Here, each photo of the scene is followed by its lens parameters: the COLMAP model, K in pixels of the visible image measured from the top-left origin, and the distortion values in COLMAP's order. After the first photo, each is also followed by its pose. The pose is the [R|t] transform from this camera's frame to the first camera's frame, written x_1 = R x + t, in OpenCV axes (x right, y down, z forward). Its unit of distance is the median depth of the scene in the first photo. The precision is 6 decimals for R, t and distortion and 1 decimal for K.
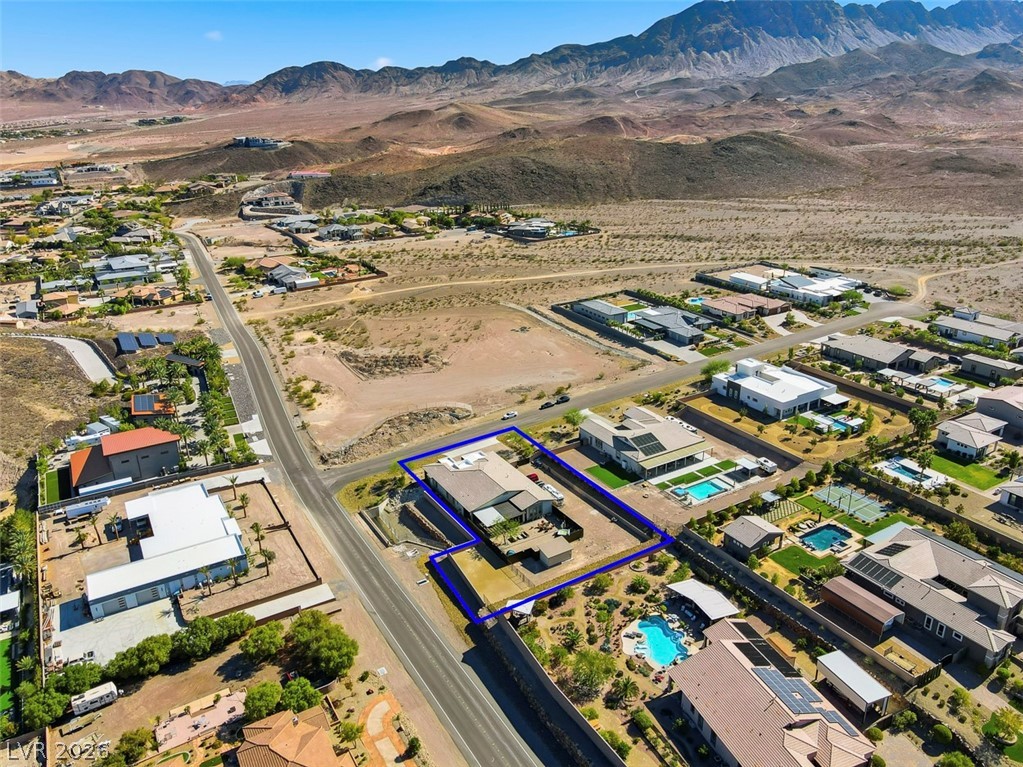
lens RADIAL K [[751.0, 0, 515.7], [0, 751.0, 385.1], [0, 0, 1]] dist [0.004661, 0.010633]
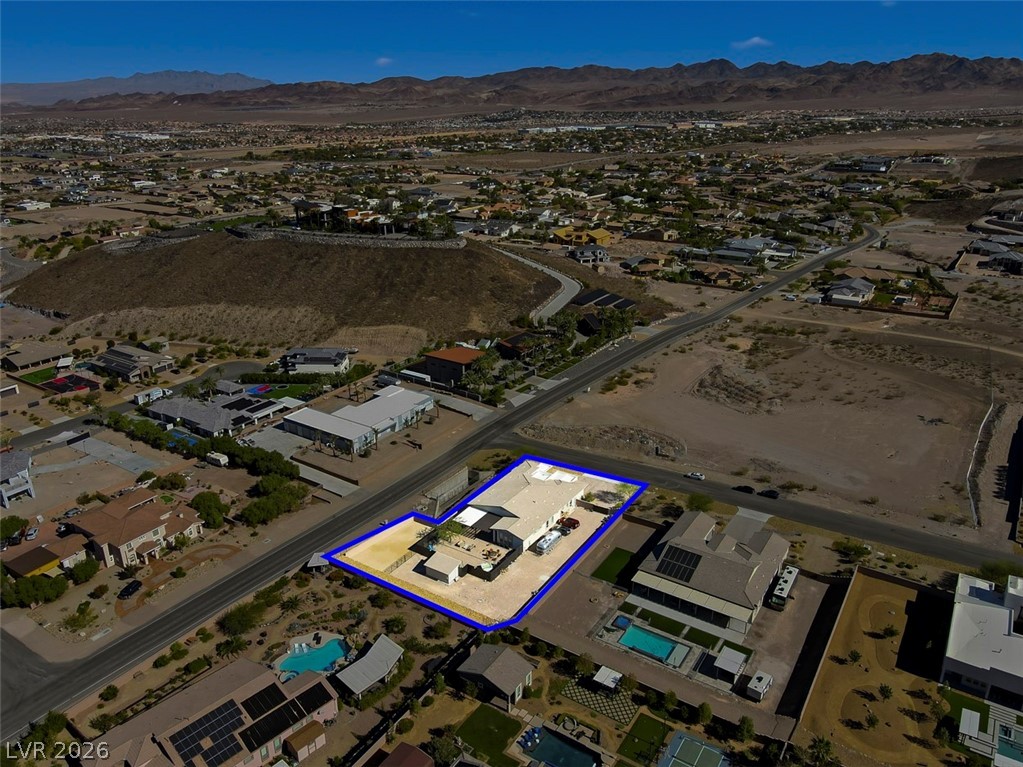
lens RADIAL K [[751.0, 0, 510.5], [0, 751.0, 383.5], [0, 0, 1]] dist [0.004661, 0.010633]
pose [[0.430716, 0.343178, -0.834693, 0.725468], [-0.332599, 0.920141, 0.206683, -0.205109], [0.838965, 0.188596, 0.510460, 0.458734]]
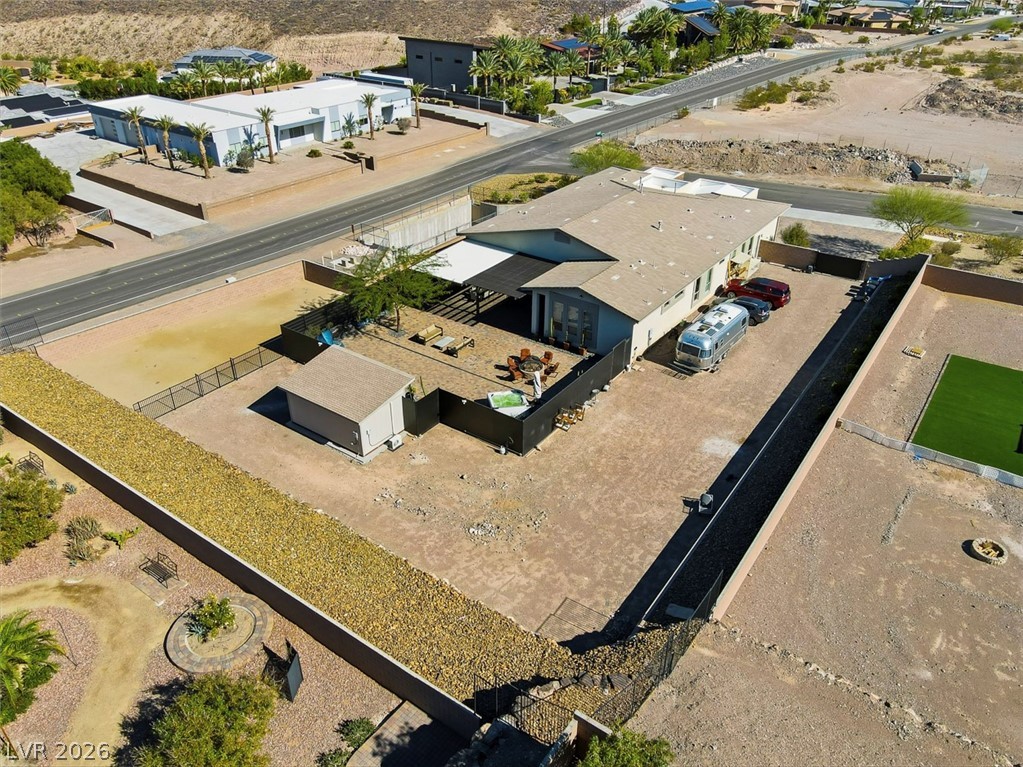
lens RADIAL K [[751.0, 0, 511.8], [0, 751.0, 383.7], [0, 0, 1]] dist [0.004661, 0.010633]
pose [[0.391895, 0.484459, -0.782124, 0.248276], [-0.347019, 0.865170, 0.362020, 0.085466], [0.852054, 0.129539, 0.507172, 0.796345]]
